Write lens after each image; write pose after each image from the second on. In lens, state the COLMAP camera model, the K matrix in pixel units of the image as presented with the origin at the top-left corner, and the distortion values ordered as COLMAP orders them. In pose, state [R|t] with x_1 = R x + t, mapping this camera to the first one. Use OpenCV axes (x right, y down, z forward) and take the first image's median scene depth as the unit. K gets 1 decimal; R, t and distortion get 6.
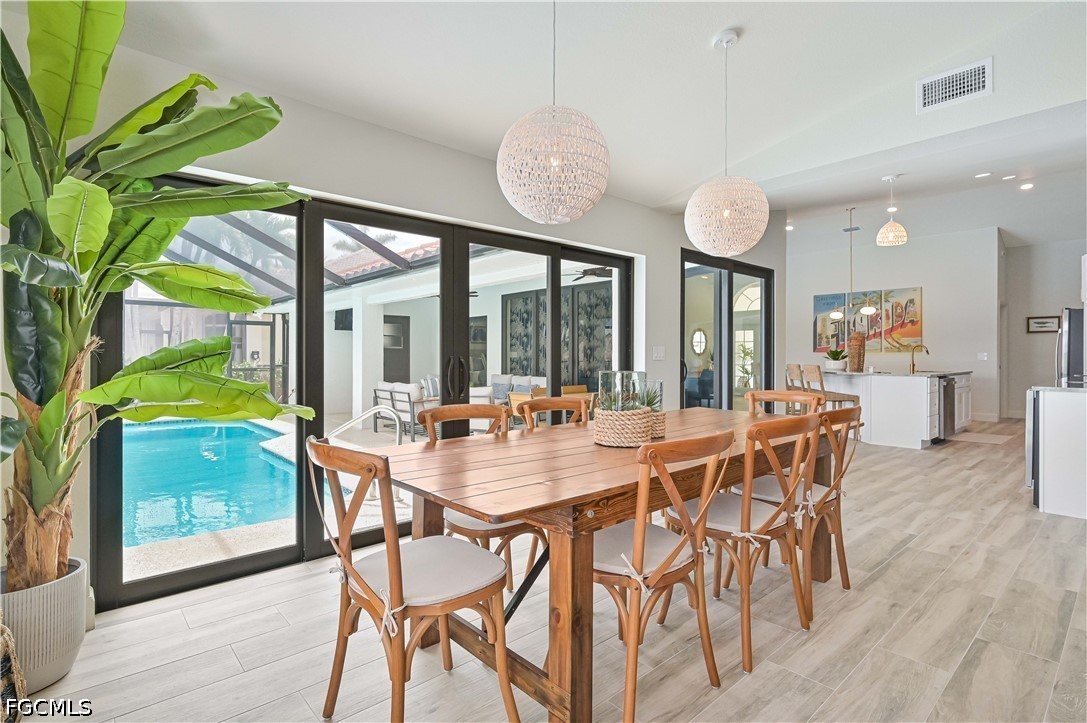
lens RADIAL K [[532.0, 0, 546.1], [0, 532.0, 347.7], [0, 0, 1]] dist [-0.000658, 0.000090]
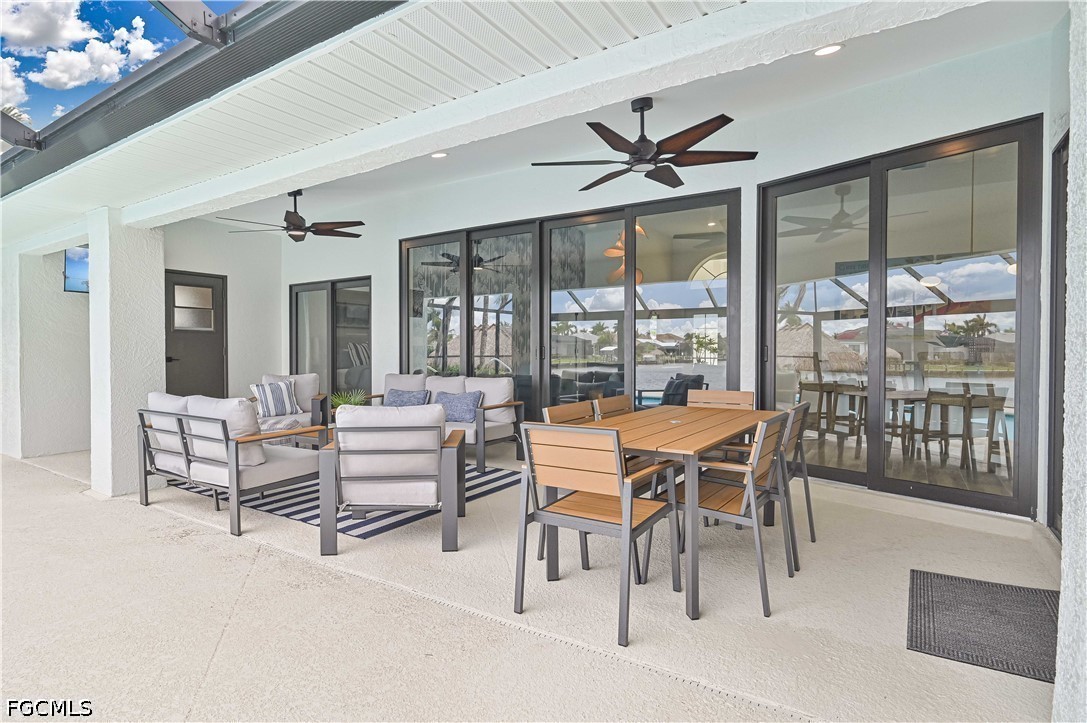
lens RADIAL K [[558.8, 0, 543.5], [0, 558.8, 361.5], [0, 0, 1]] dist [0.000949, 0.000235]
pose [[0.966284, -0.005426, 0.257421, -0.108041], [-0.002892, 0.999486, 0.031925, 0.019087], [-0.257462, -0.031593, 0.965772, 0.430772]]
